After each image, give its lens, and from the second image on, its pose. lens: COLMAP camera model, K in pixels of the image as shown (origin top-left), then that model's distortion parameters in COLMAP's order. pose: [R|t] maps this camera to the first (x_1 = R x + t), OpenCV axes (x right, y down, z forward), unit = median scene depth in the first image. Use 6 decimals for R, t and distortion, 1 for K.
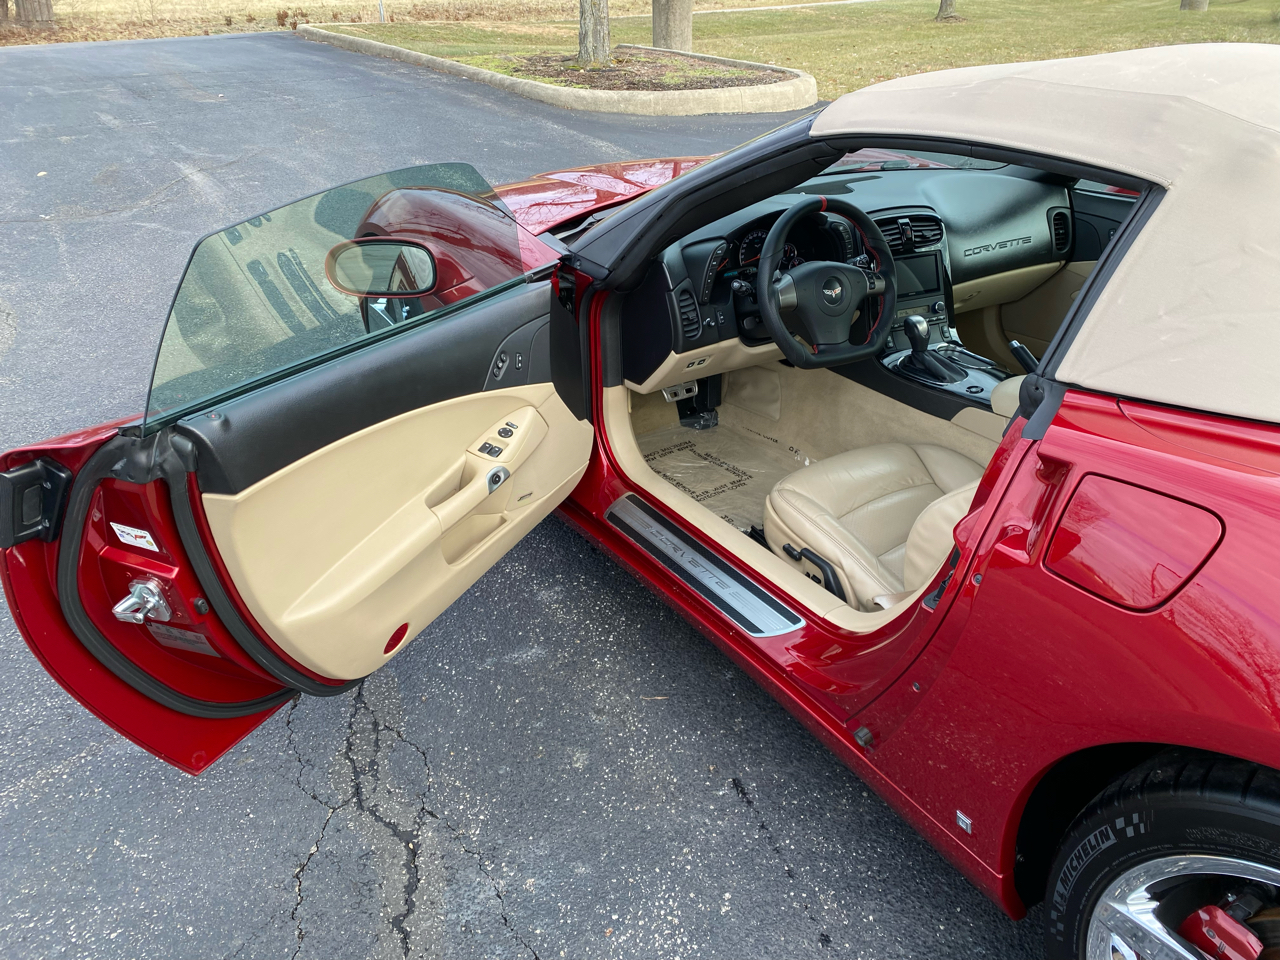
lens RADIAL K [[977.3, 0, 634.6], [0, 977.3, 472.7], [0, 0, 1]] dist [0.012631, -0.005279]
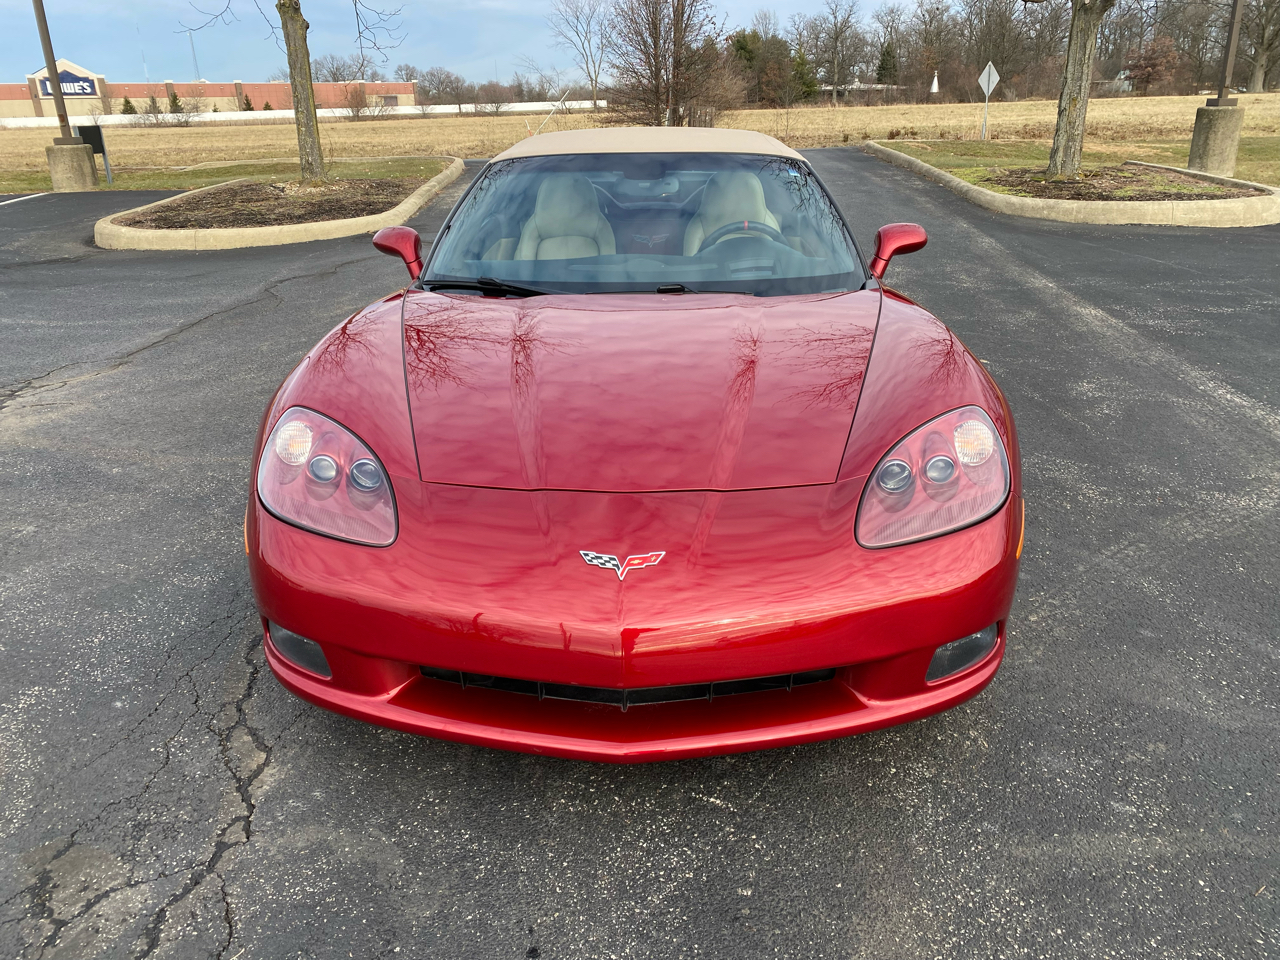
lens RADIAL K [[977.3, 0, 634.6], [0, 977.3, 472.7], [0, 0, 1]] dist [0.012631, -0.005279]
pose [[0.824403, 0.194961, -0.531366, 0.206797], [-0.249253, 0.967924, -0.031574, 0.041954], [0.508166, 0.158474, 0.846554, -0.082964]]
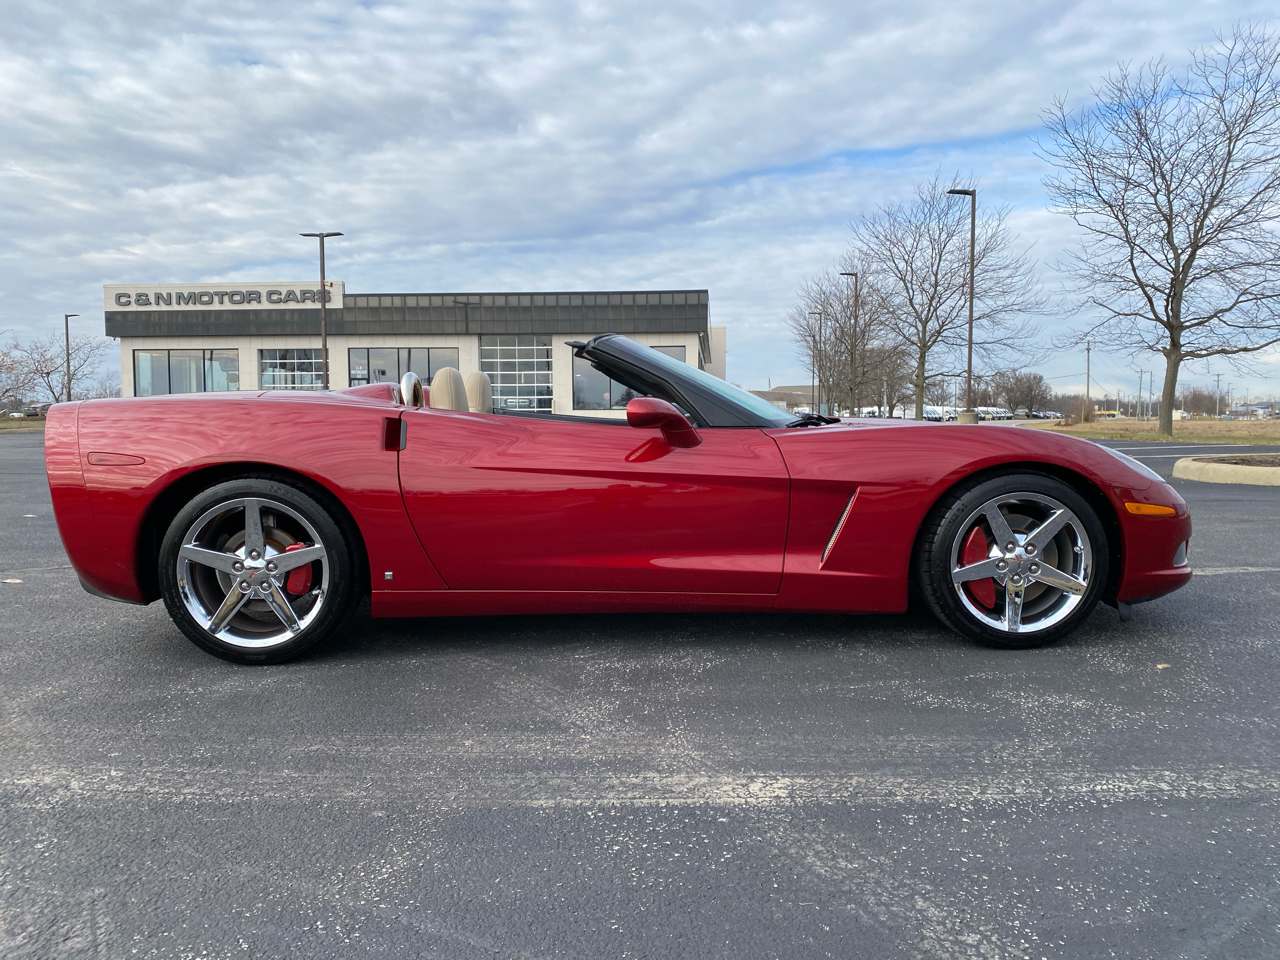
lens RADIAL K [[977.7, 0, 630.8], [0, 977.7, 482.2], [0, 0, 1]] dist [0.012662, -0.005450]
pose [[-0.528356, 0.074292, -0.845766, 0.423281], [-0.381575, 0.869112, 0.314715, -0.158773], [0.758447, 0.489004, -0.430852, 0.405413]]
